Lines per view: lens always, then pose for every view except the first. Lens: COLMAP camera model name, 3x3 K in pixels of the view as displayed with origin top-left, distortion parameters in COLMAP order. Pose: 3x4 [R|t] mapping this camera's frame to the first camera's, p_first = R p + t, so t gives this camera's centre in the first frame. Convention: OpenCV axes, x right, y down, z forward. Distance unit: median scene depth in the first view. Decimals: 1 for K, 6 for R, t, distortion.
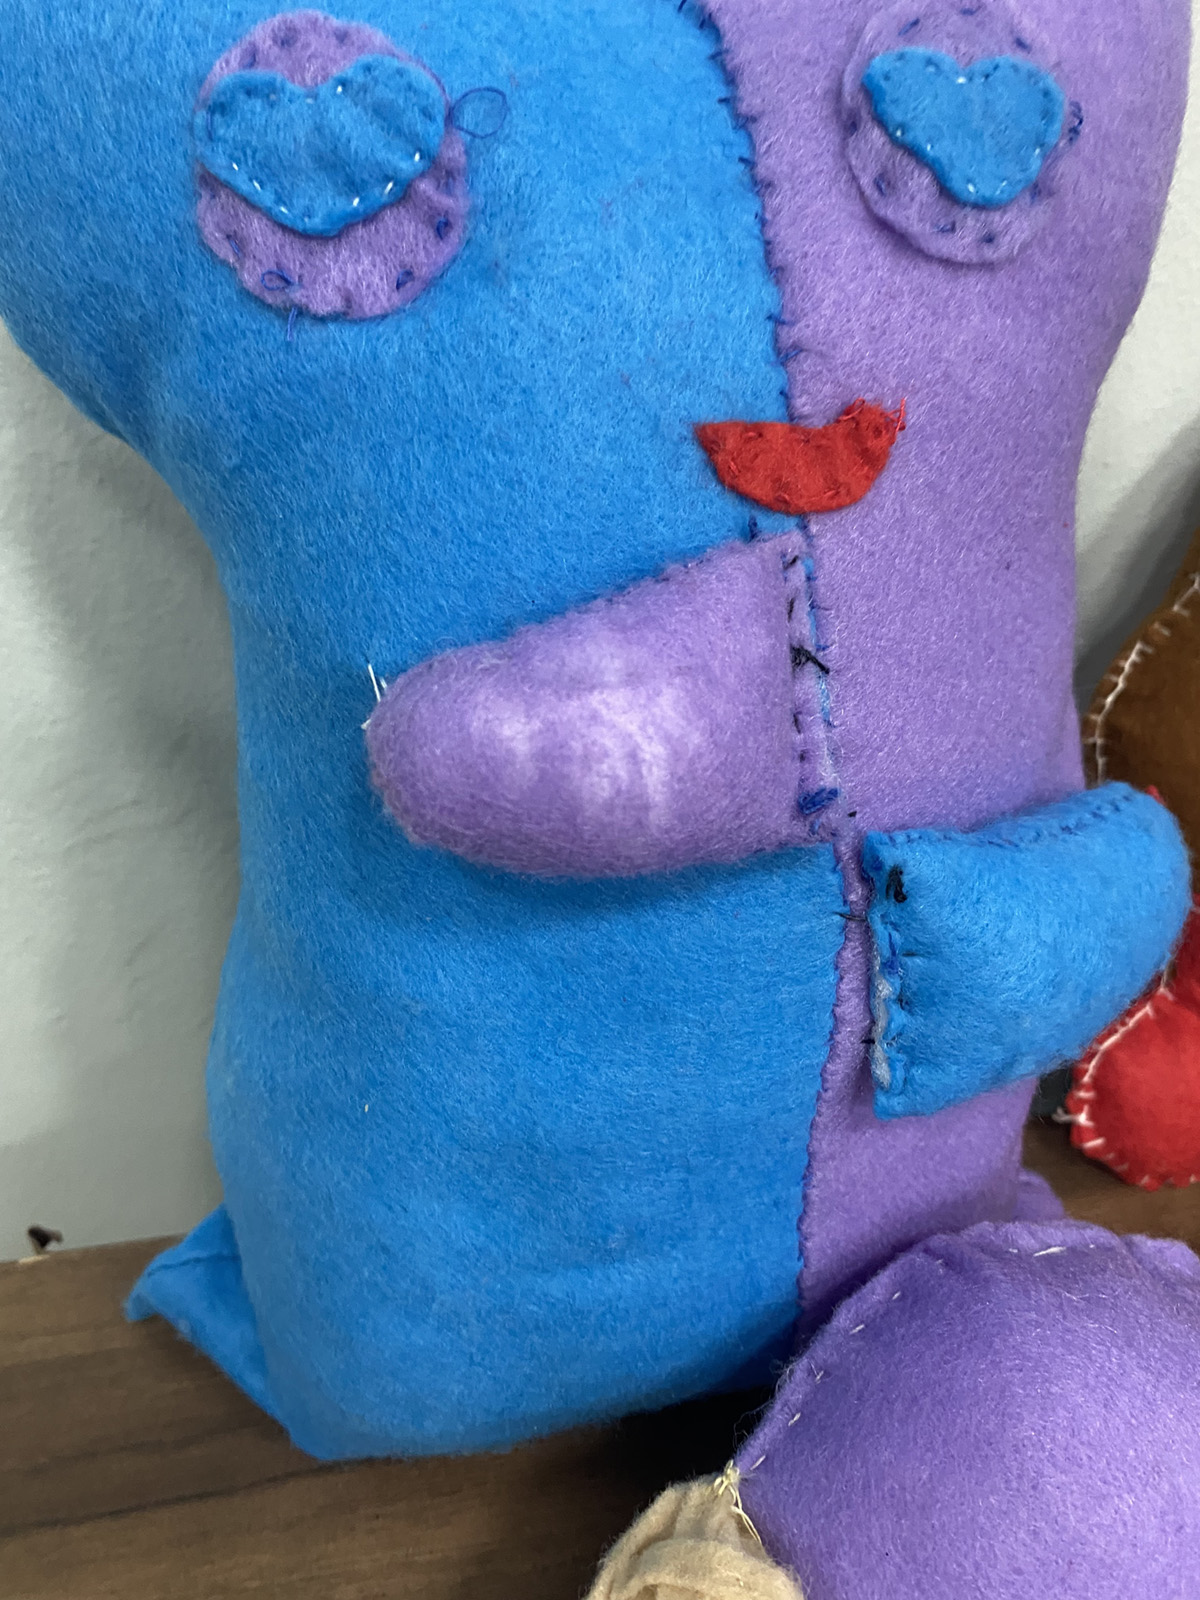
lens RADIAL K [[1185.3, 0, 592.2], [0, 1185.3, 805.3], [0, 0, 1]] dist [0.013522, -0.002644]
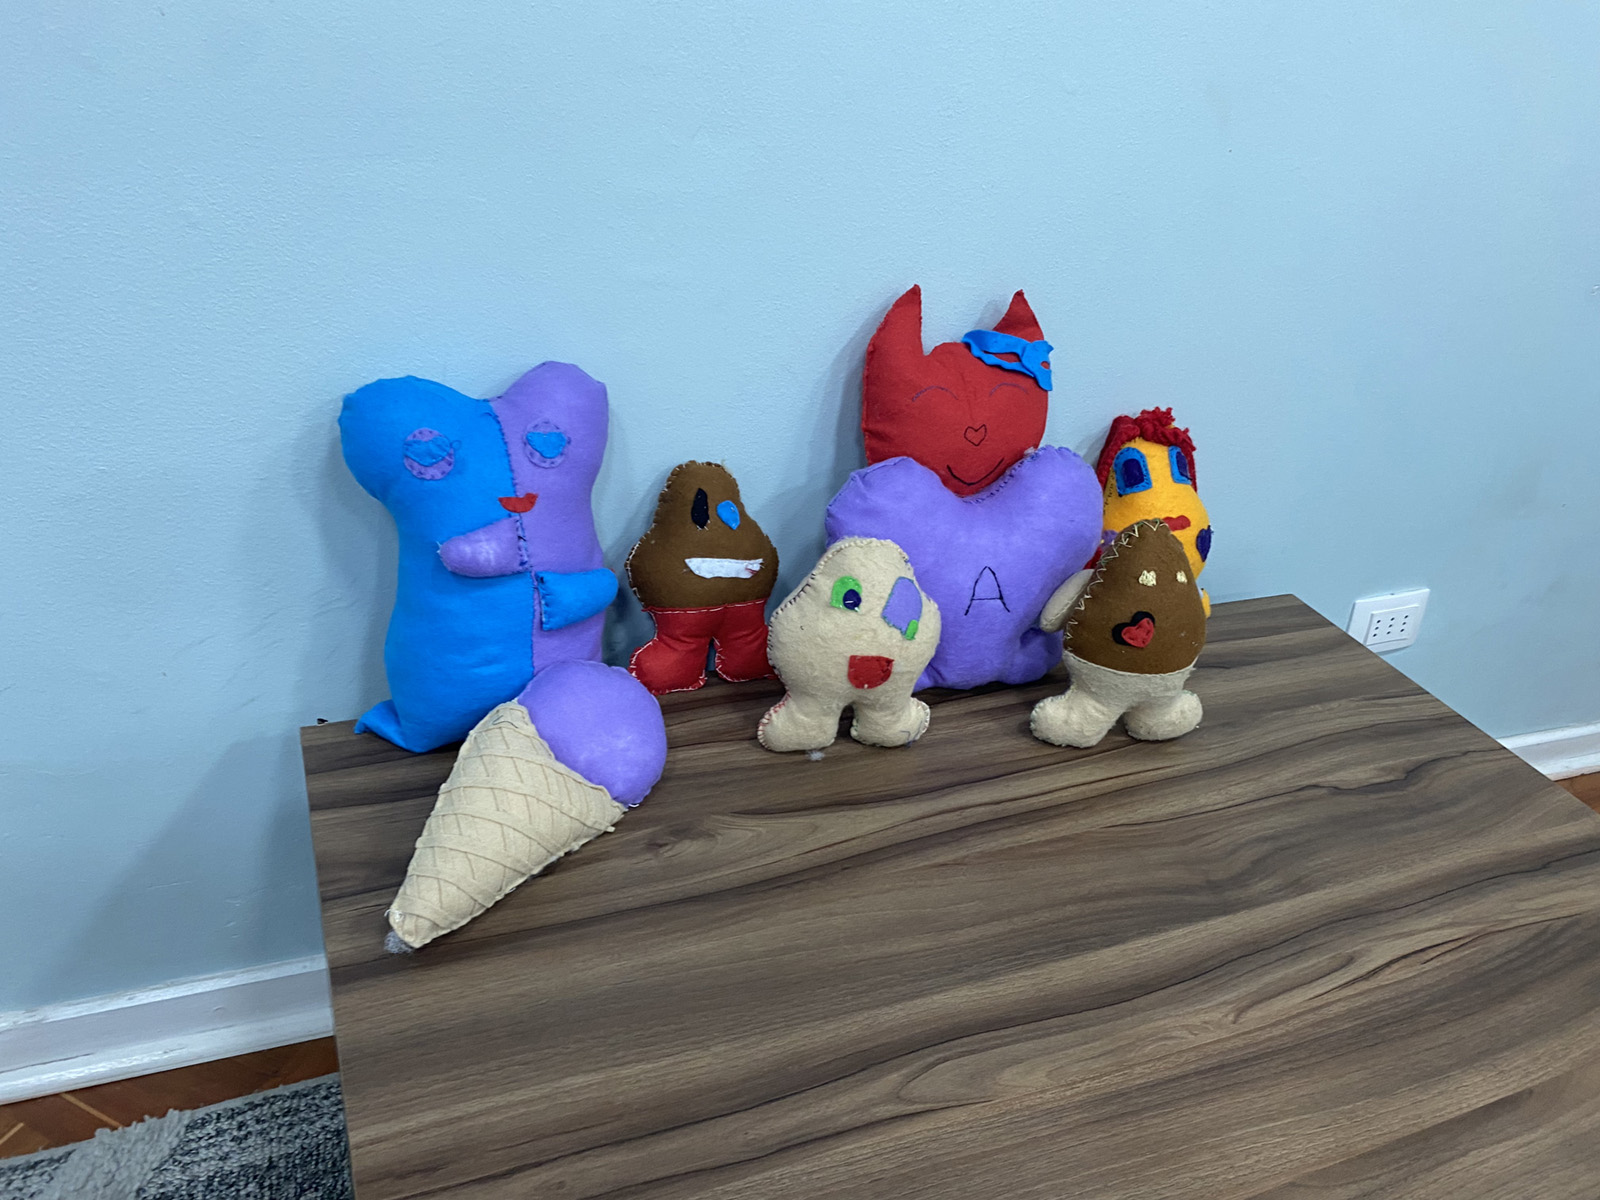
lens RADIAL K [[1185.3, 0, 810.9], [0, 1185.3, 606.0], [0, 0, 1]] dist [0.013522, -0.002644]
pose [[0.967176, -0.037695, 0.251294, 0.087906], [0.069662, 0.990381, -0.119553, 0.956885], [-0.244371, 0.133134, 0.960499, -4.654111]]
